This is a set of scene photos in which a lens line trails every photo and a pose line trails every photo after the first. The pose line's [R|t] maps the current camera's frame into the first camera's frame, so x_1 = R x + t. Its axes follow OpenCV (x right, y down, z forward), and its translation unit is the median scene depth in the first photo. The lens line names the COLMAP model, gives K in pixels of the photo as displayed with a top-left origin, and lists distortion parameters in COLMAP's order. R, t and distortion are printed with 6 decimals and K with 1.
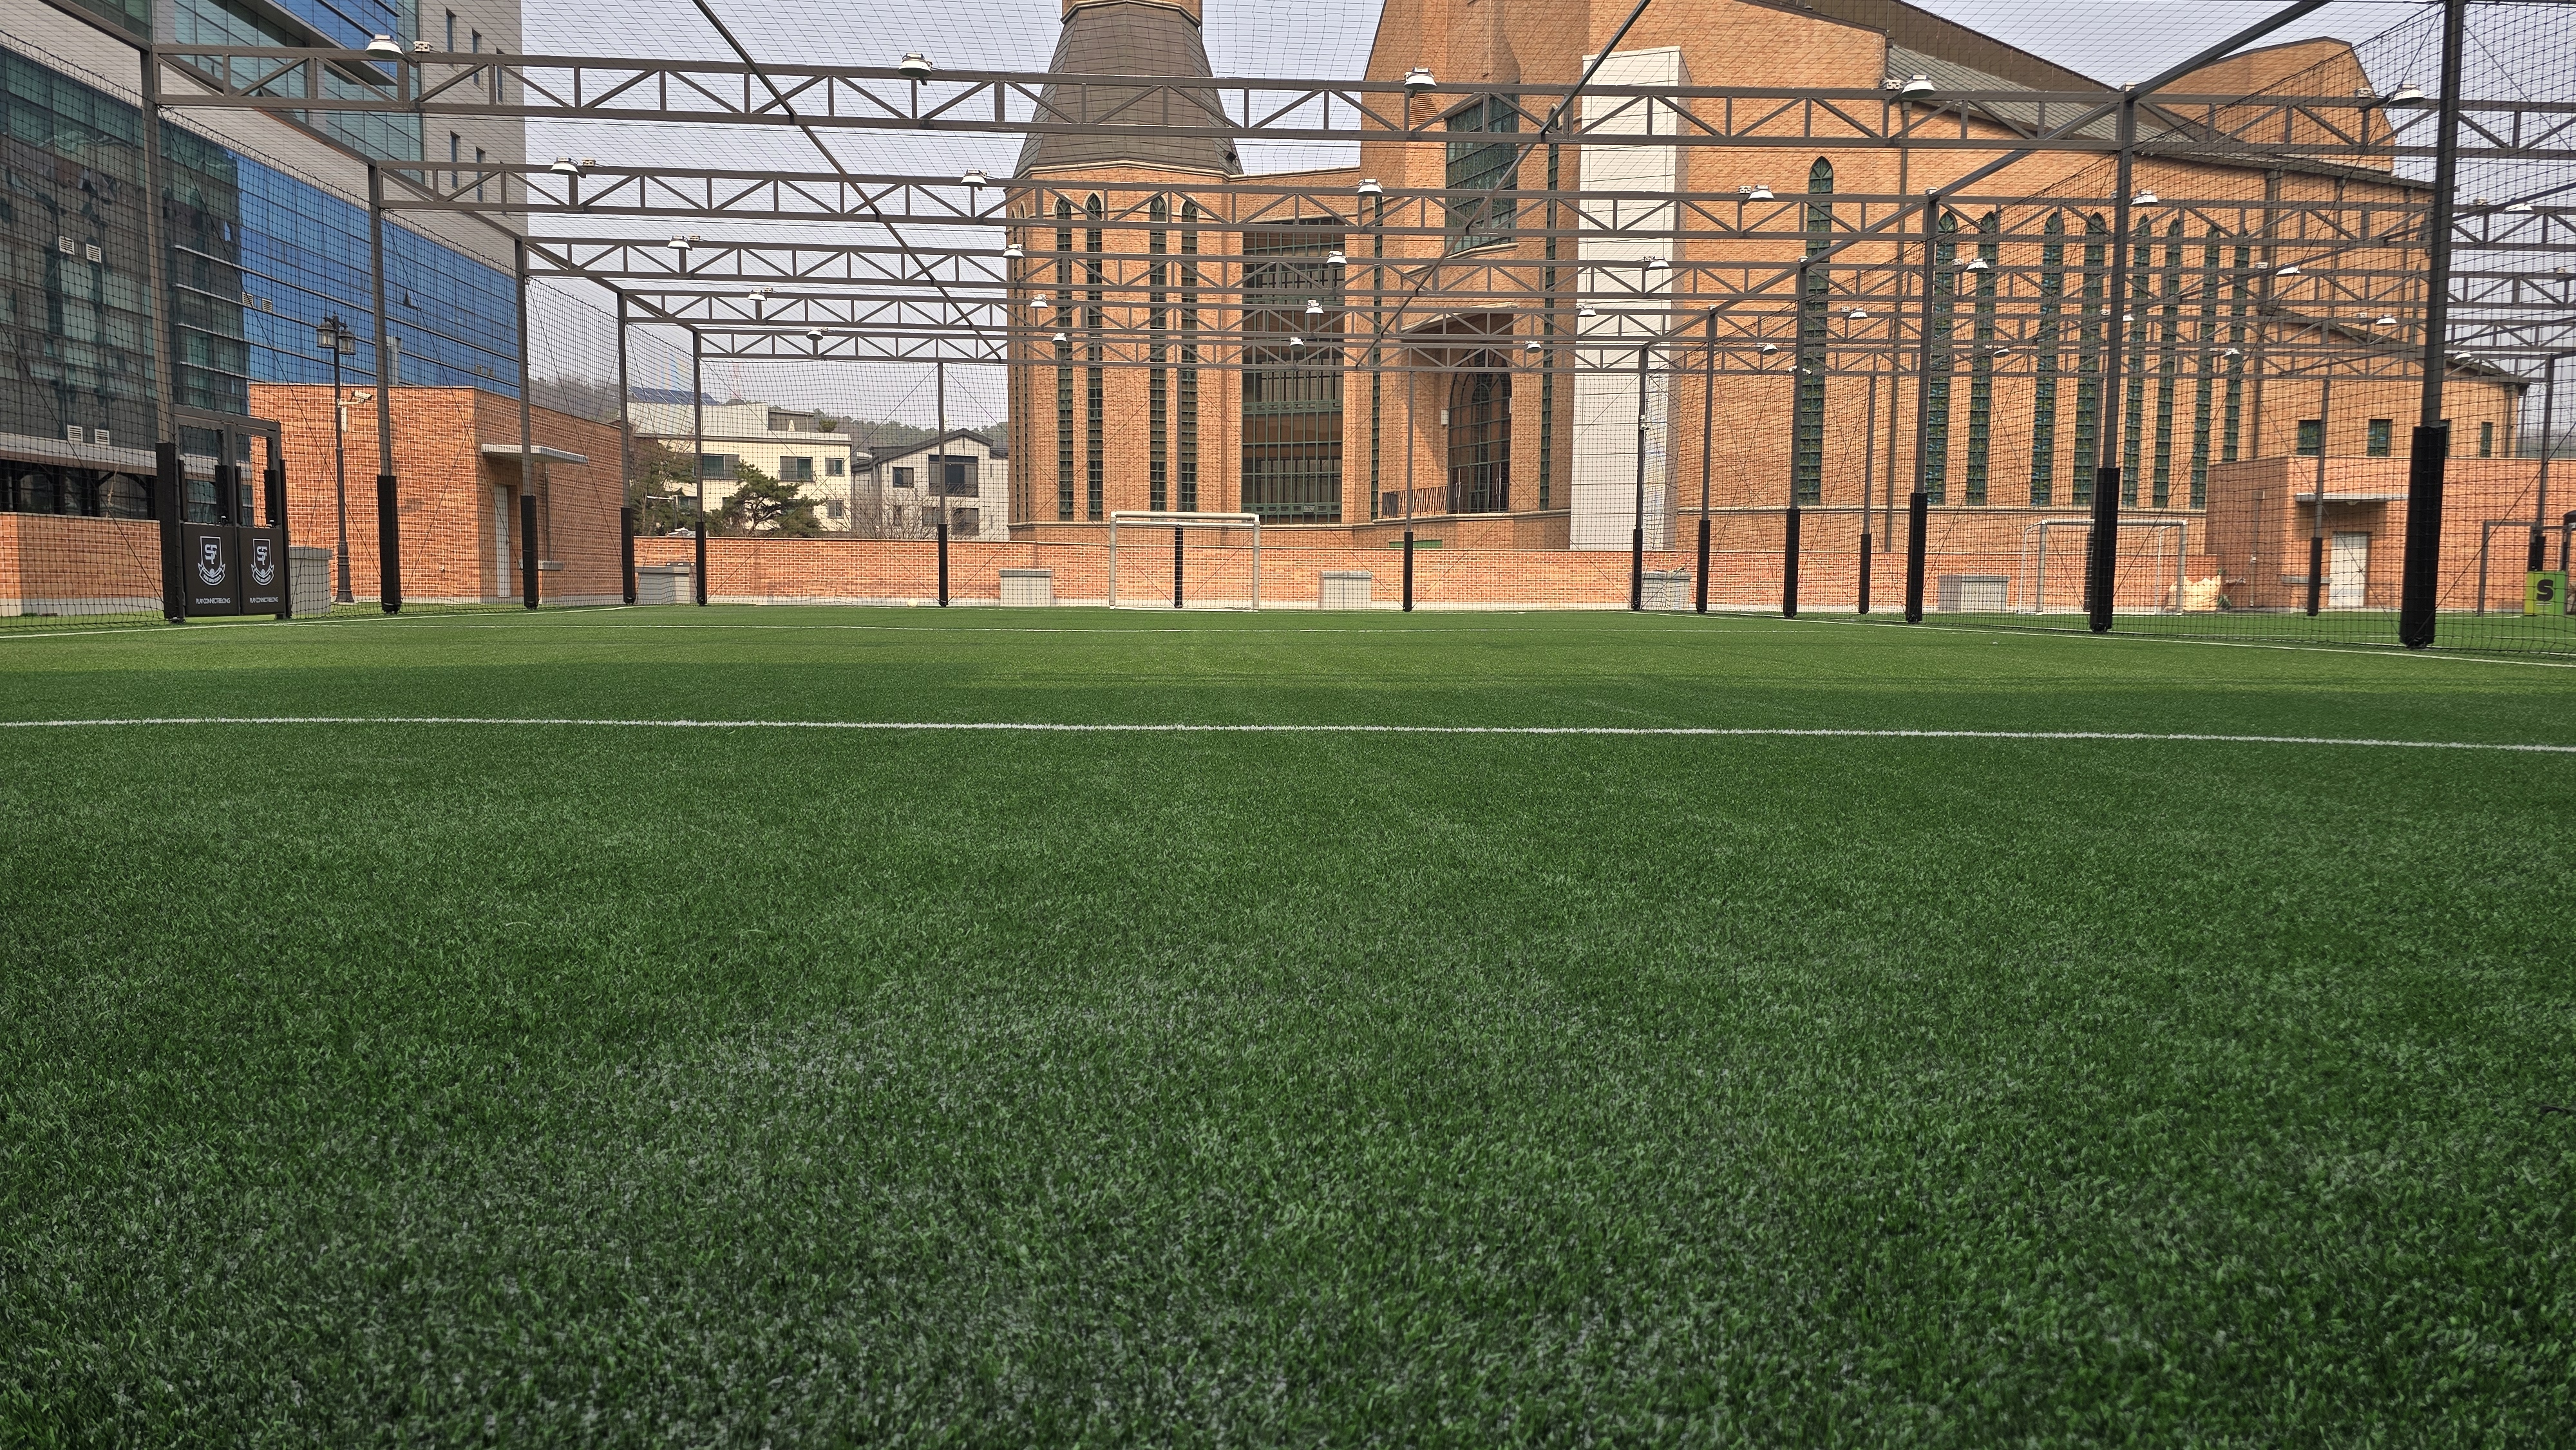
lens RADIAL K [[1822.6, 0, 1271.3], [0, 1822.6, 738.0], [0, 0, 1]] dist [0.045457, -0.006629]
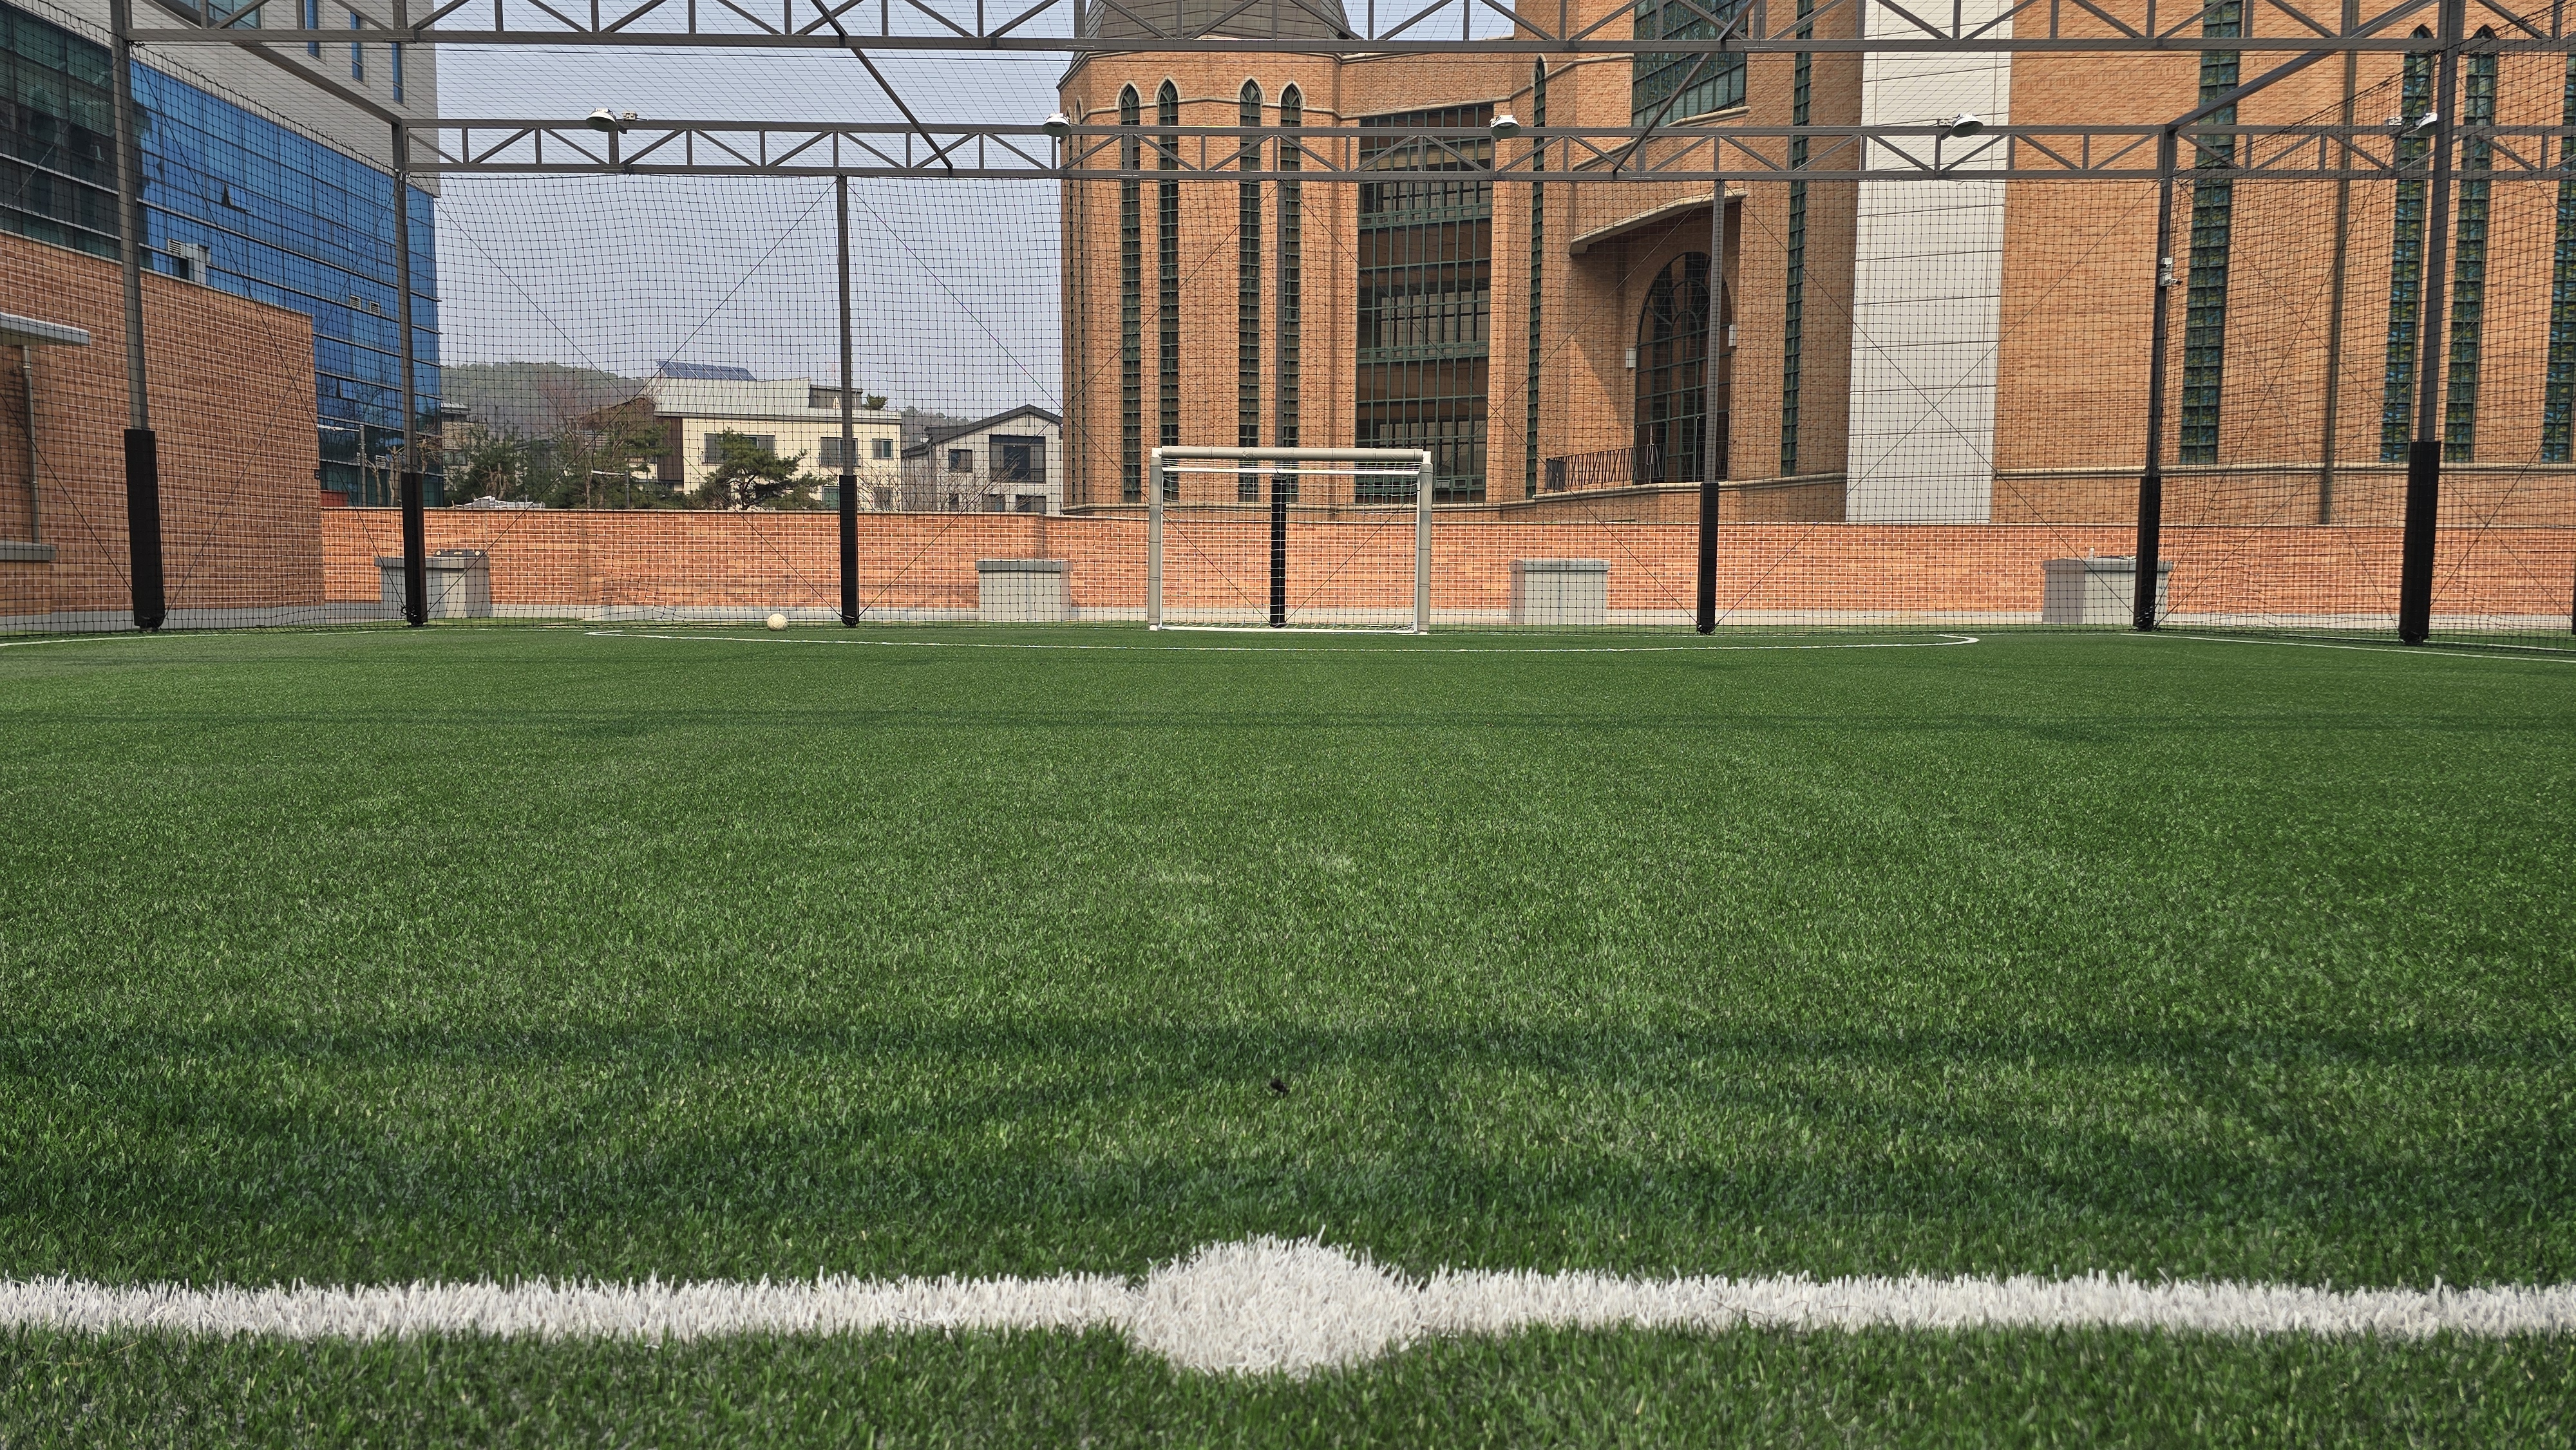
lens RADIAL K [[1766.4, 0, 1259.7], [0, 1766.4, 744.5], [0, 0, 1]] dist [0.044321, 0.002585]
pose [[0.998365, 0.002561, -0.057097, -0.014309], [-0.002087, 0.999963, 0.008356, -0.022172], [0.057117, -0.008223, 0.998334, 0.255941]]
